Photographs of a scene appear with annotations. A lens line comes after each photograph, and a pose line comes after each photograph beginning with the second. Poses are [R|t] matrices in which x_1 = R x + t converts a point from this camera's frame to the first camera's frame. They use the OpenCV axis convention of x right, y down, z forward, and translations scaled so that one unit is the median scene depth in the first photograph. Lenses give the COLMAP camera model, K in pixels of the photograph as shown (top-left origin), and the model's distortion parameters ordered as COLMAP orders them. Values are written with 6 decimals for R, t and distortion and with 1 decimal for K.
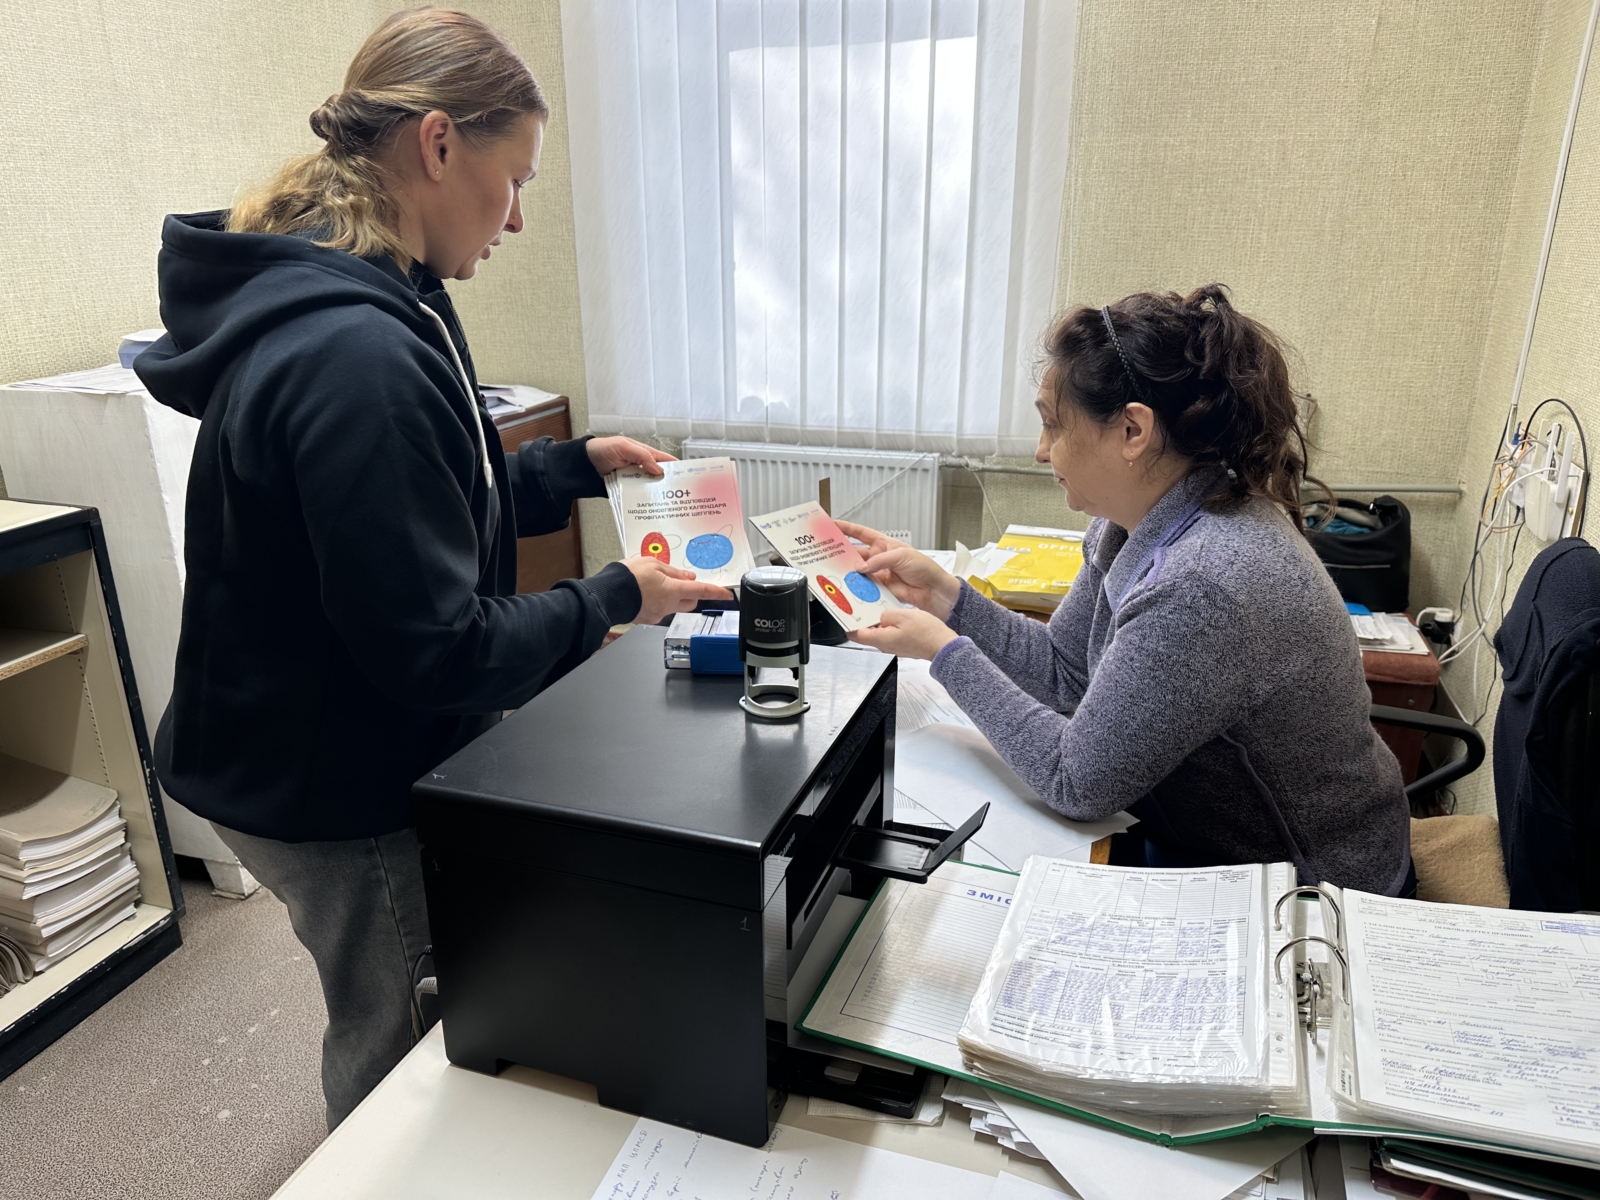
lens RADIAL K [[1123.2, 0, 792.9], [0, 1123.2, 593.7], [0, 0, 1]] dist [-0.004775, -0.012325]
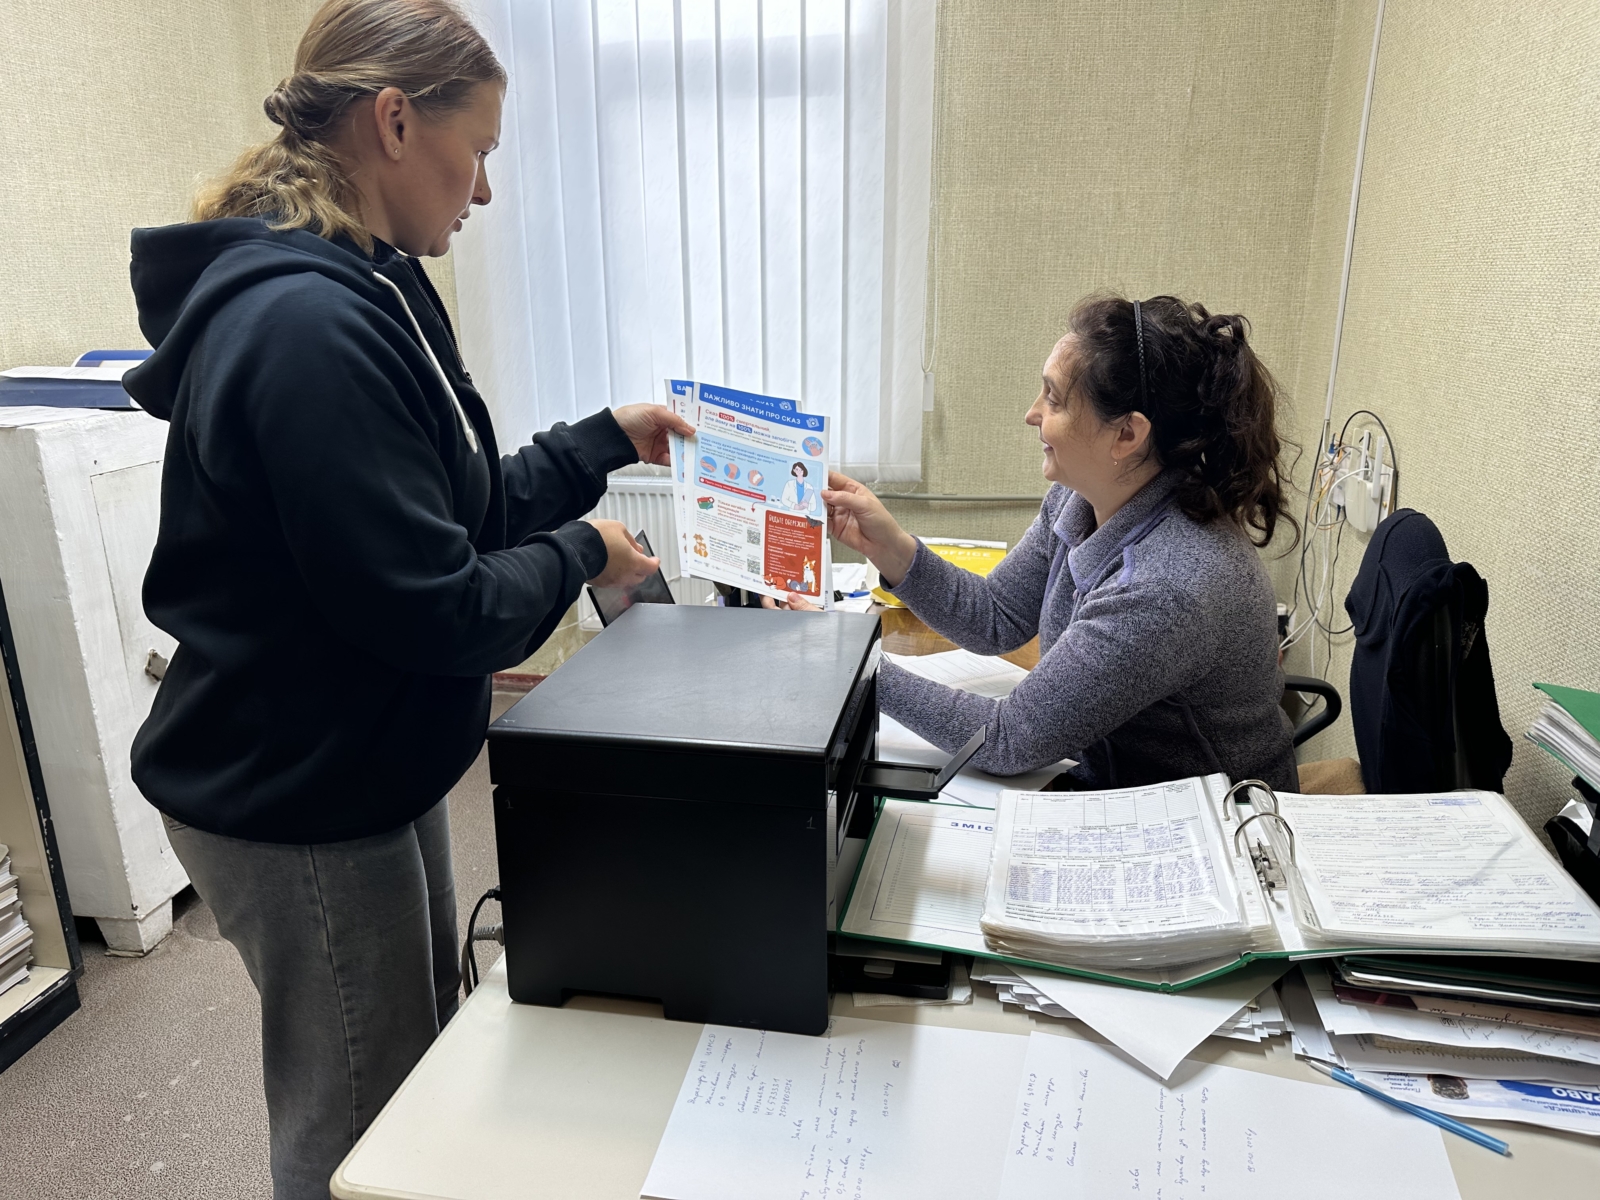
lens RADIAL K [[1123.2, 0, 803.2], [0, 1123.2, 602.9], [0, 0, 1]] dist [-0.004775, -0.012325]
pose [[0.986825, -0.041593, 0.156356, -0.118255], [0.048710, 0.997931, -0.041963, 0.065532], [-0.154288, 0.049026, 0.986809, -0.068421]]
